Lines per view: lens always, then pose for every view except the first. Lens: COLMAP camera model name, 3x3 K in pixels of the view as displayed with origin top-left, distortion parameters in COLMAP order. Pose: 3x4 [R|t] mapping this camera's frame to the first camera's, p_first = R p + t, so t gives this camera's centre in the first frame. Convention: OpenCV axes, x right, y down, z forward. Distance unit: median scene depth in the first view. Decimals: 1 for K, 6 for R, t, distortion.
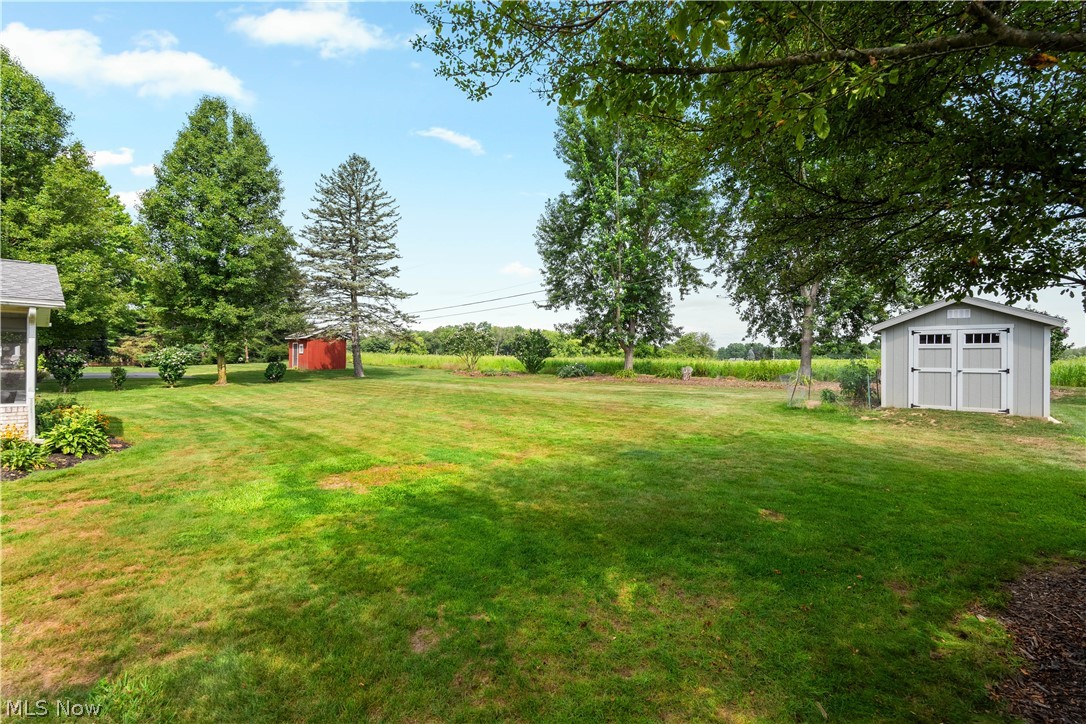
lens RADIAL K [[472.7, 0, 543.0], [0, 472.7, 362.0], [0, 0, 1]] dist [-0.001081, -0.000009]
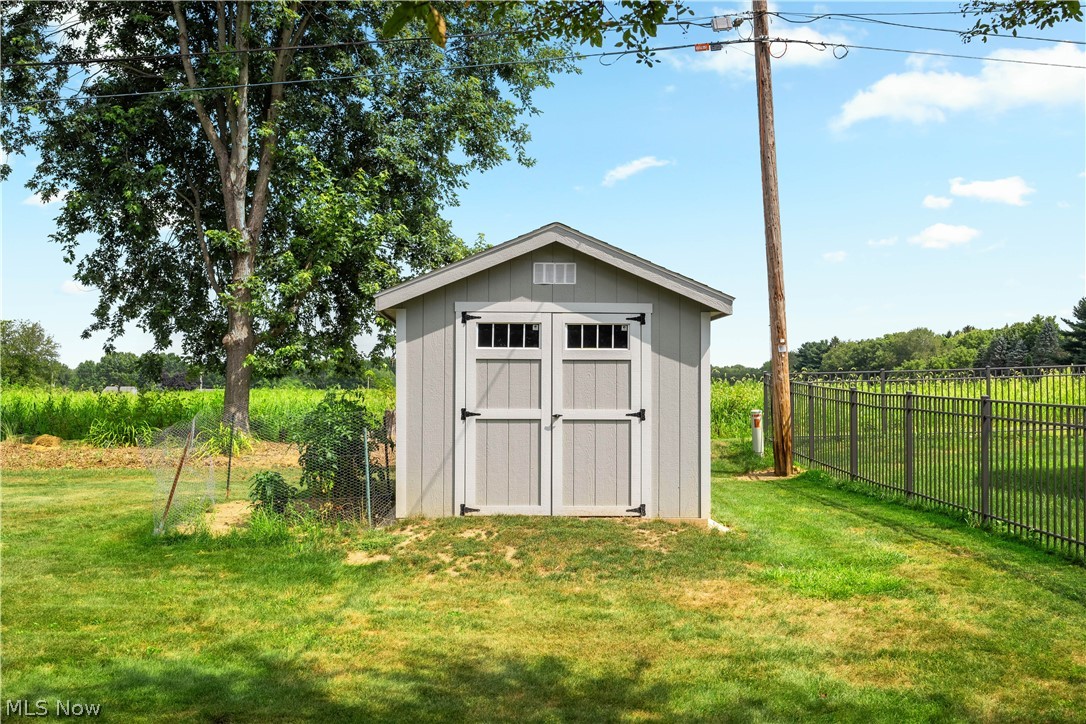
lens RADIAL K [[1082.3, 0, 543.0], [0, 1082.3, 362.0], [0, 0, 1]] dist [0.005592, 0.001225]
pose [[0.724385, 0.017638, 0.689170, 0.127094], [0.003352, 0.999571, -0.029104, -0.000129], [-0.689388, 0.023393, 0.724015, 0.181270]]
